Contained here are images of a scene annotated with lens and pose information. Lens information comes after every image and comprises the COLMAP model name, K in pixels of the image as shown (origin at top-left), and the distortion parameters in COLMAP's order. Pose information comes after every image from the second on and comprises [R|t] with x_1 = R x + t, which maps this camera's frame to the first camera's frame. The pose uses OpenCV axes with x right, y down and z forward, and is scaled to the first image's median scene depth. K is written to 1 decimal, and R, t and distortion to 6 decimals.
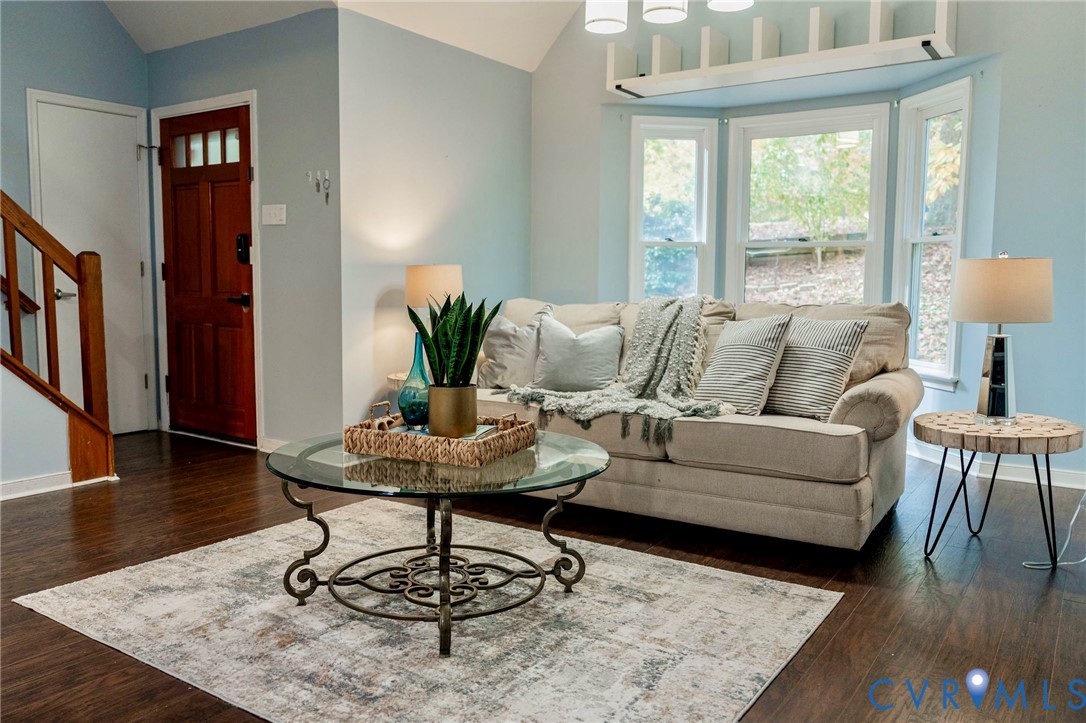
lens RADIAL K [[850.2, 0, 523.3], [0, 850.2, 358.6], [0, 0, 1]] dist [-0.004341, 0.003800]
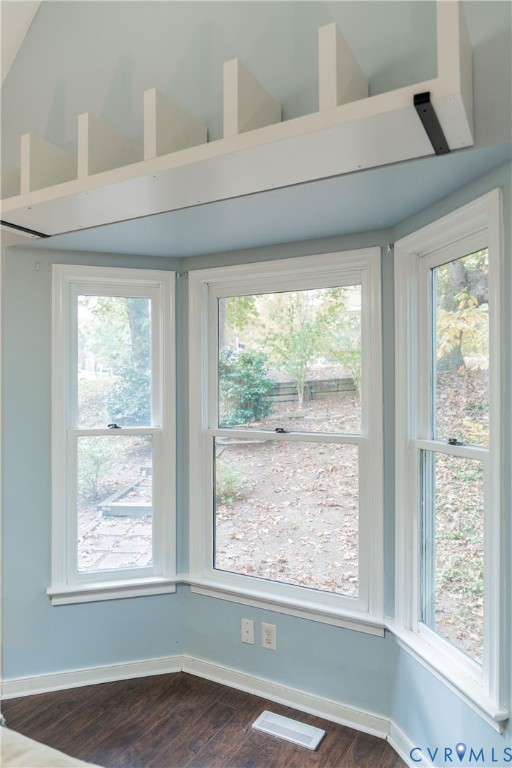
lens RADIAL K [[512.1, 0, 256.0], [0, 512.1, 384.0], [0, 0, 1]] dist [-0.007496, 0.001762]
pose [[0.994730, -0.002411, 0.102501, 0.408515], [0.013373, 0.994235, -0.106390, -0.206151], [-0.101654, 0.107200, 0.989027, 0.863742]]
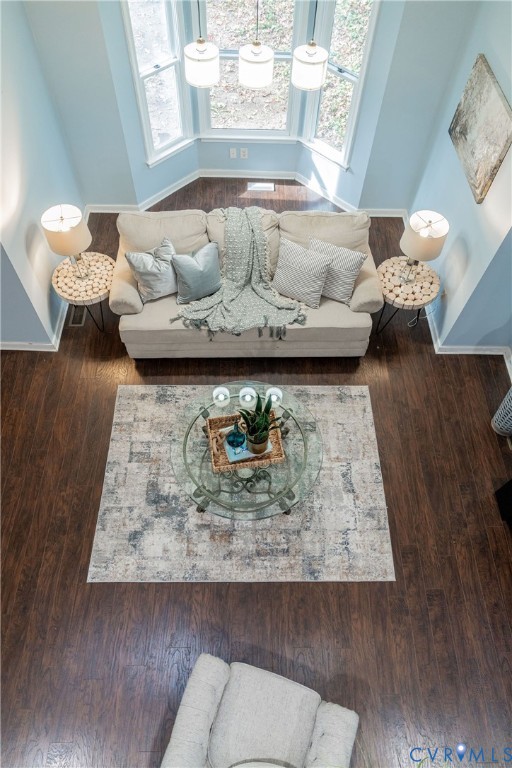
lens RADIAL K [[523.5, 0, 256.0], [0, 523.5, 384.0], [0, 0, 1]] dist [-0.017264, 0.004460]
pose [[0.812686, -0.484378, 0.323911, -0.333124], [0.026752, 0.586308, 0.809647, -0.817860], [-0.582087, -0.649323, 0.489442, 0.325080]]
